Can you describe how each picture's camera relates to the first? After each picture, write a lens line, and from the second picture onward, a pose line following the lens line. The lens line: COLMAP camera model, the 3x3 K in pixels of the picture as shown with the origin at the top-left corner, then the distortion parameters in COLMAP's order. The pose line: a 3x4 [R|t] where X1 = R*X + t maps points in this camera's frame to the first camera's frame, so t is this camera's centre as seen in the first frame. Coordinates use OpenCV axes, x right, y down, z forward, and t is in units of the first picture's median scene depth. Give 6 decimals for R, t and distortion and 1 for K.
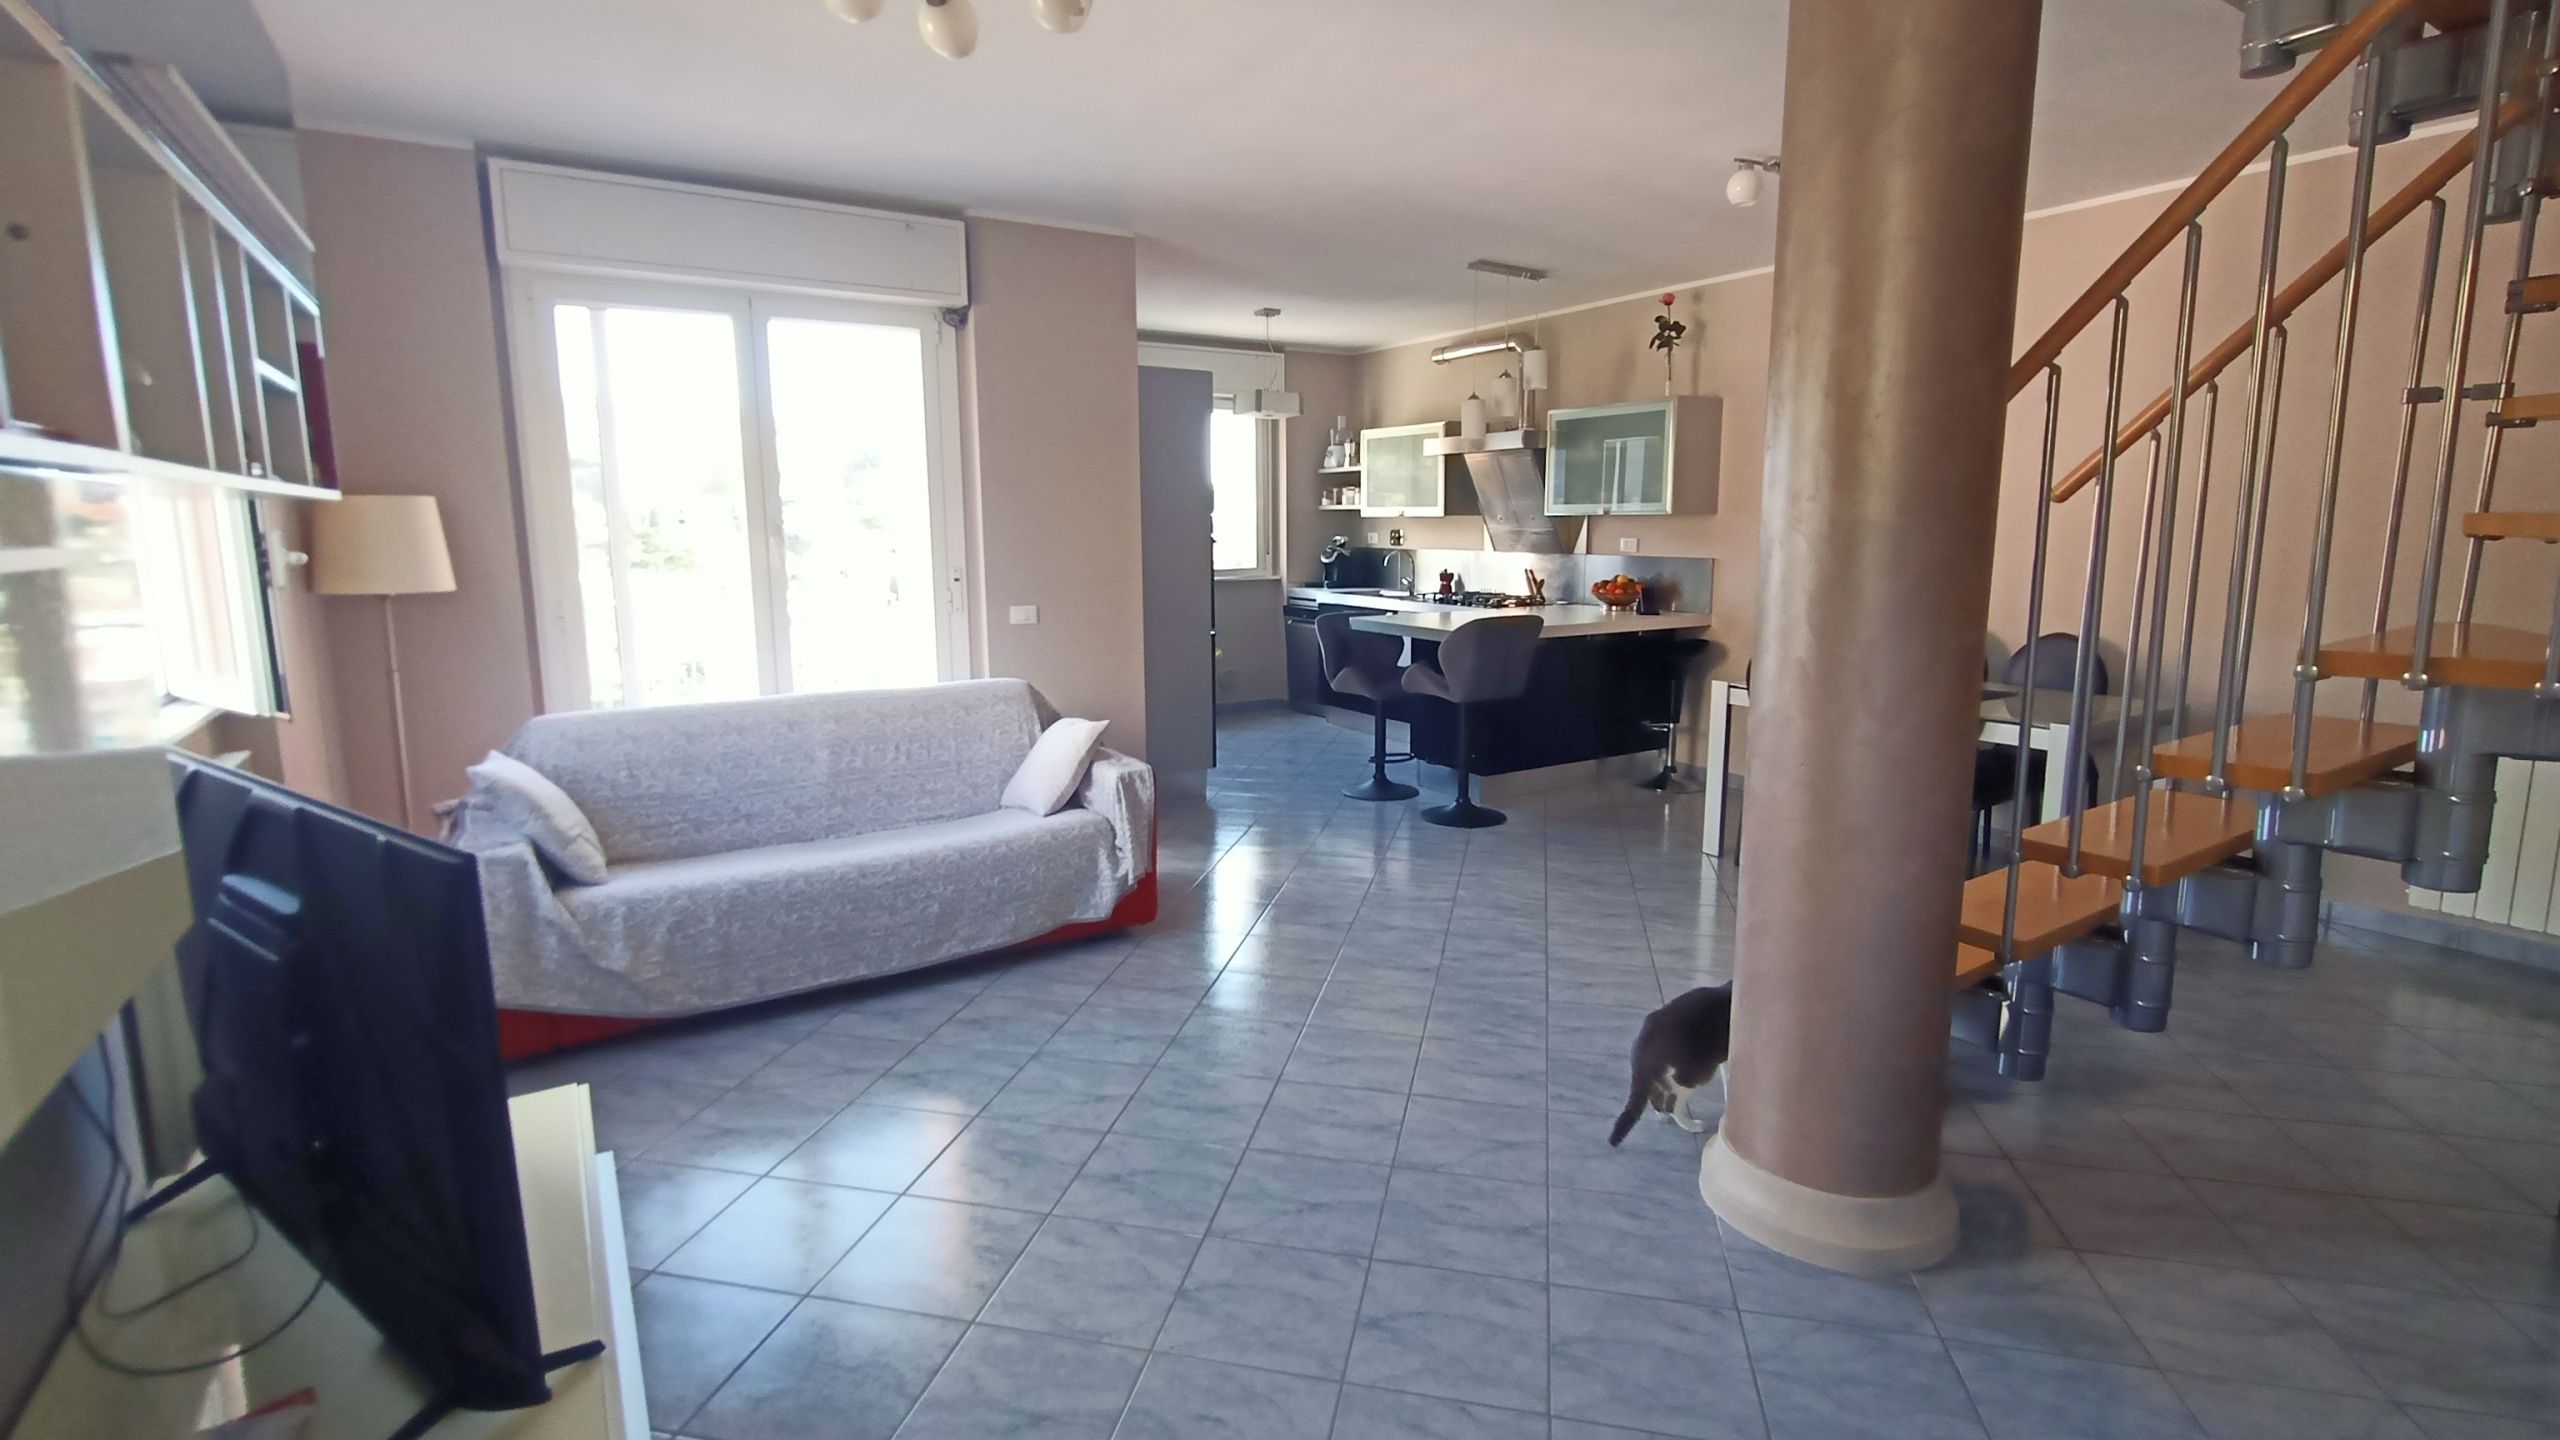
lens RADIAL K [[1177.6, 0, 1286.5], [0, 1177.6, 707.6], [0, 0, 1]] dist [0.000274, 0.002333]
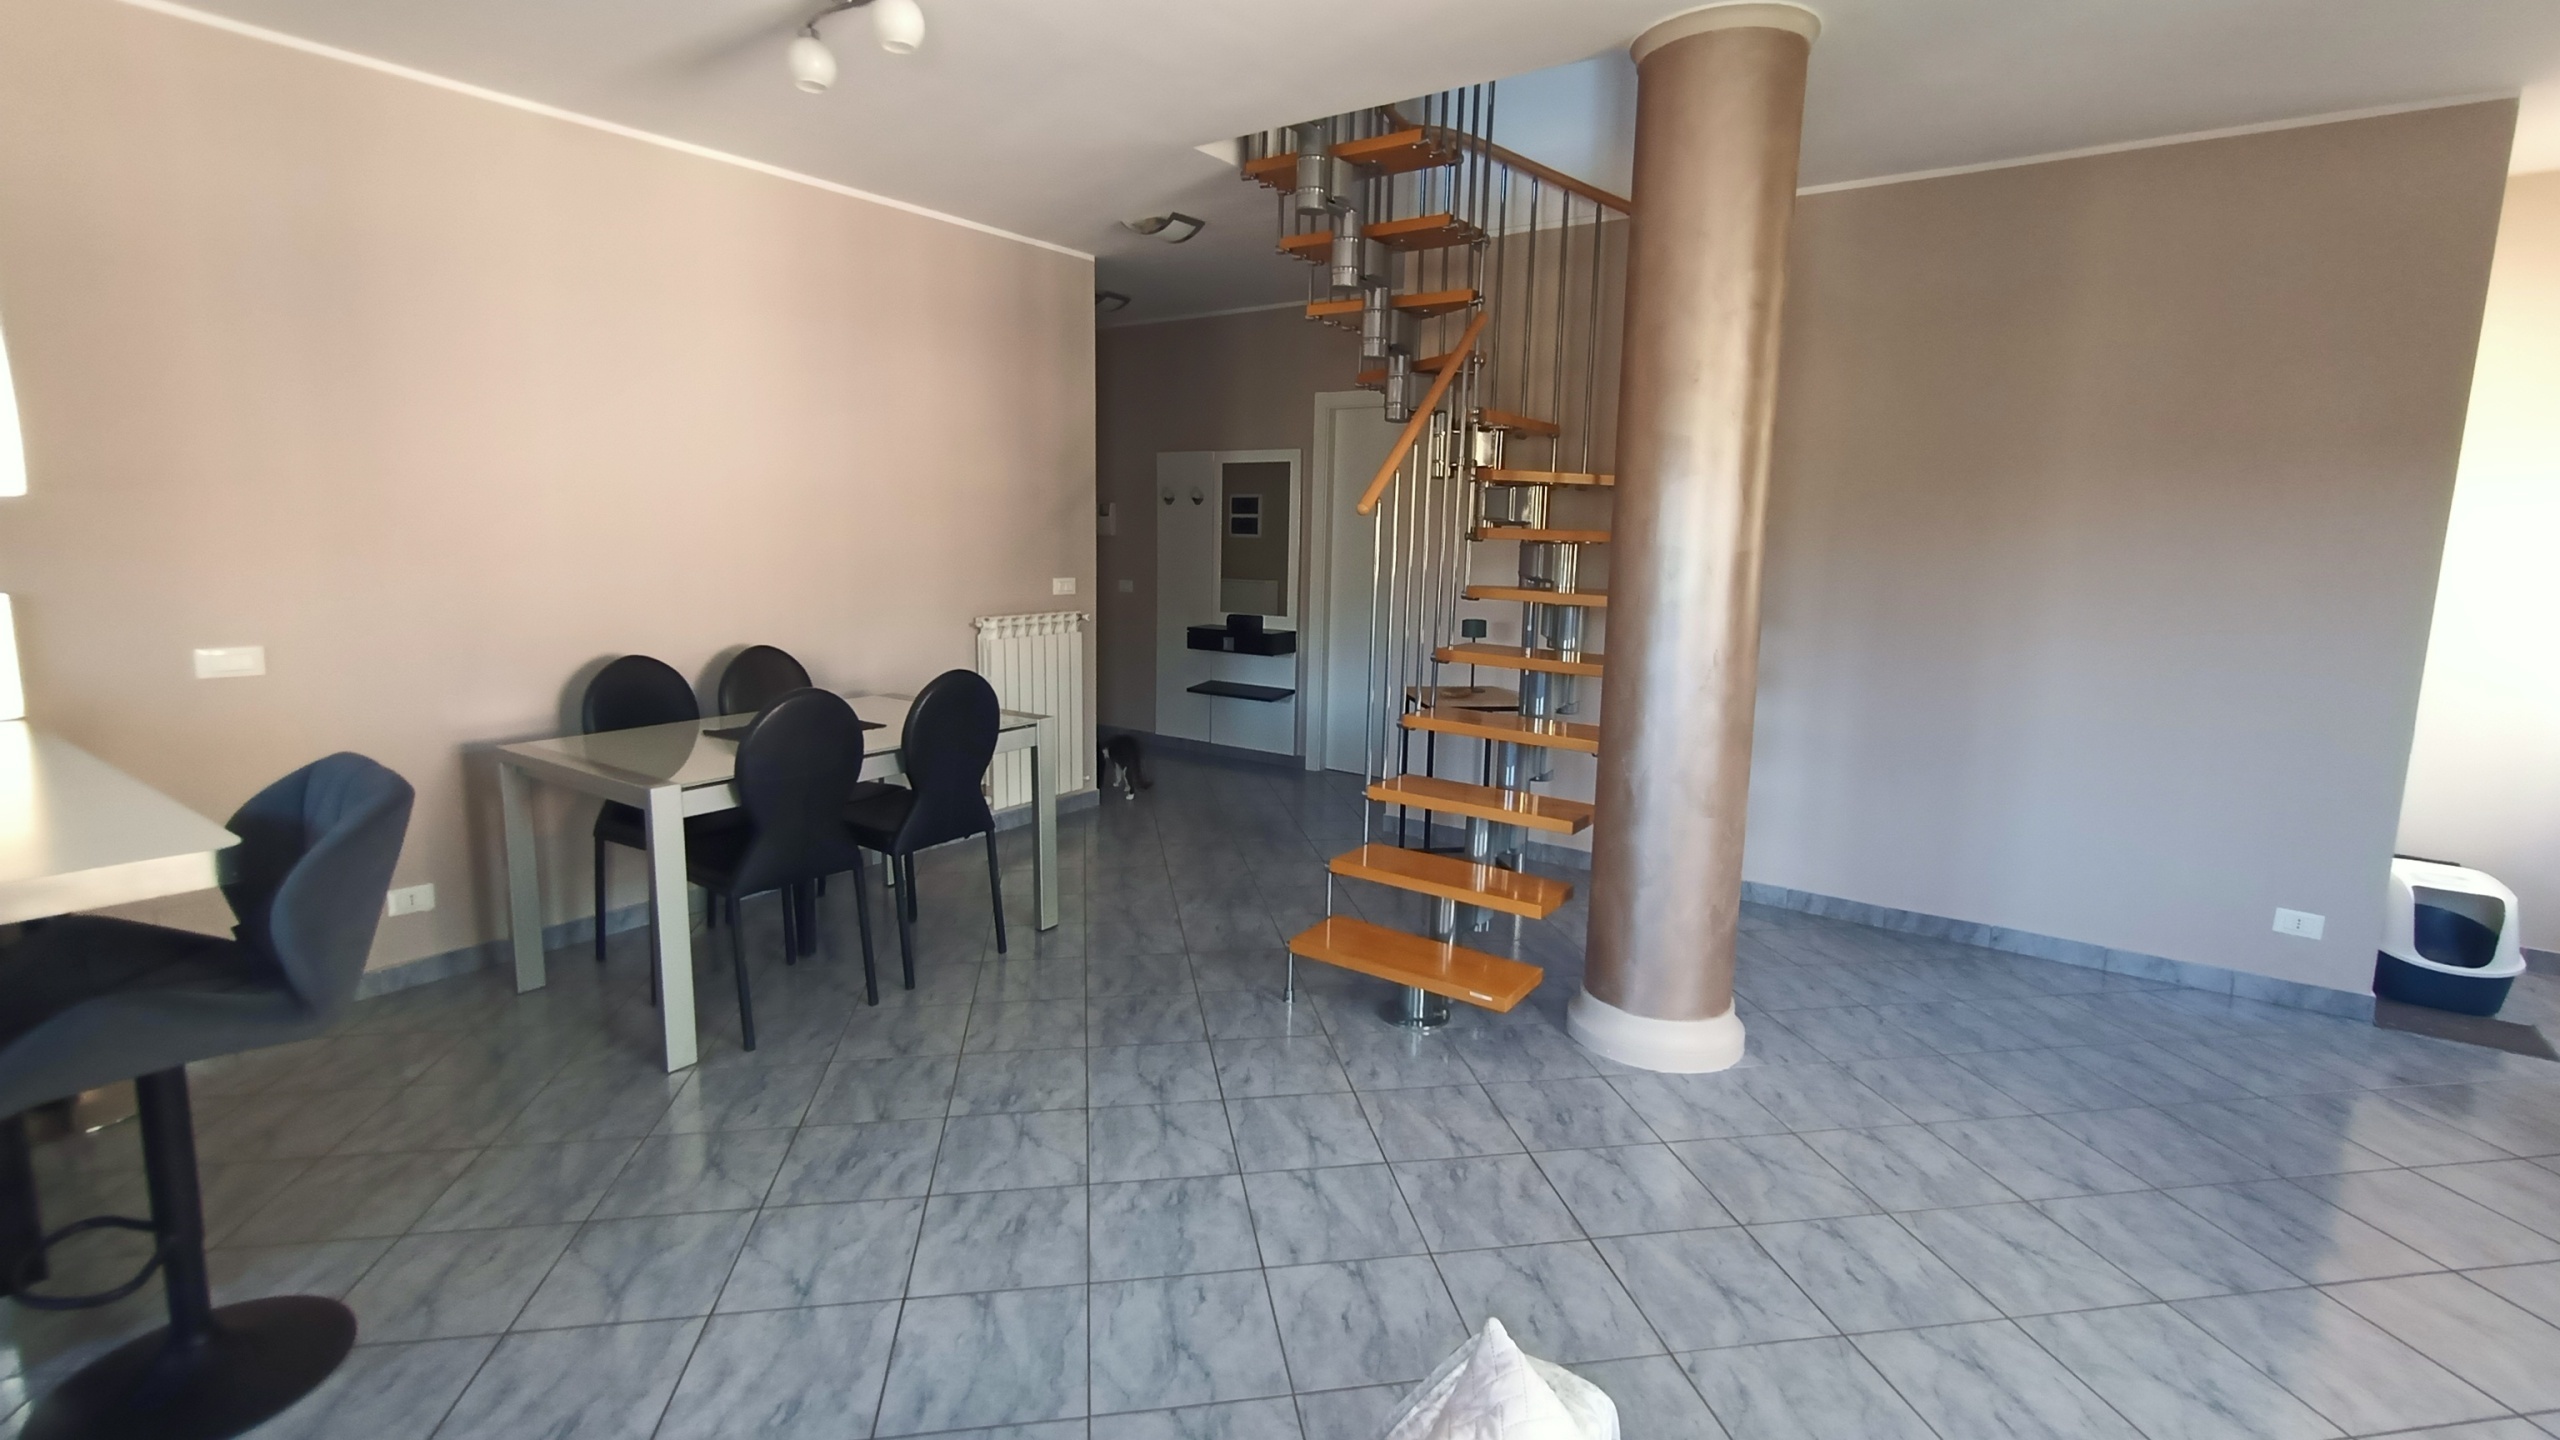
lens RADIAL K [[1177.6, 0, 1274.2], [0, 1177.6, 708.8], [0, 0, 1]] dist [0.000274, 0.002333]
pose [[-0.377280, -0.147538, 0.914272, -0.352645], [0.127491, 0.969555, 0.209069, -0.178107], [-0.917282, 0.195439, -0.346984, 1.121739]]
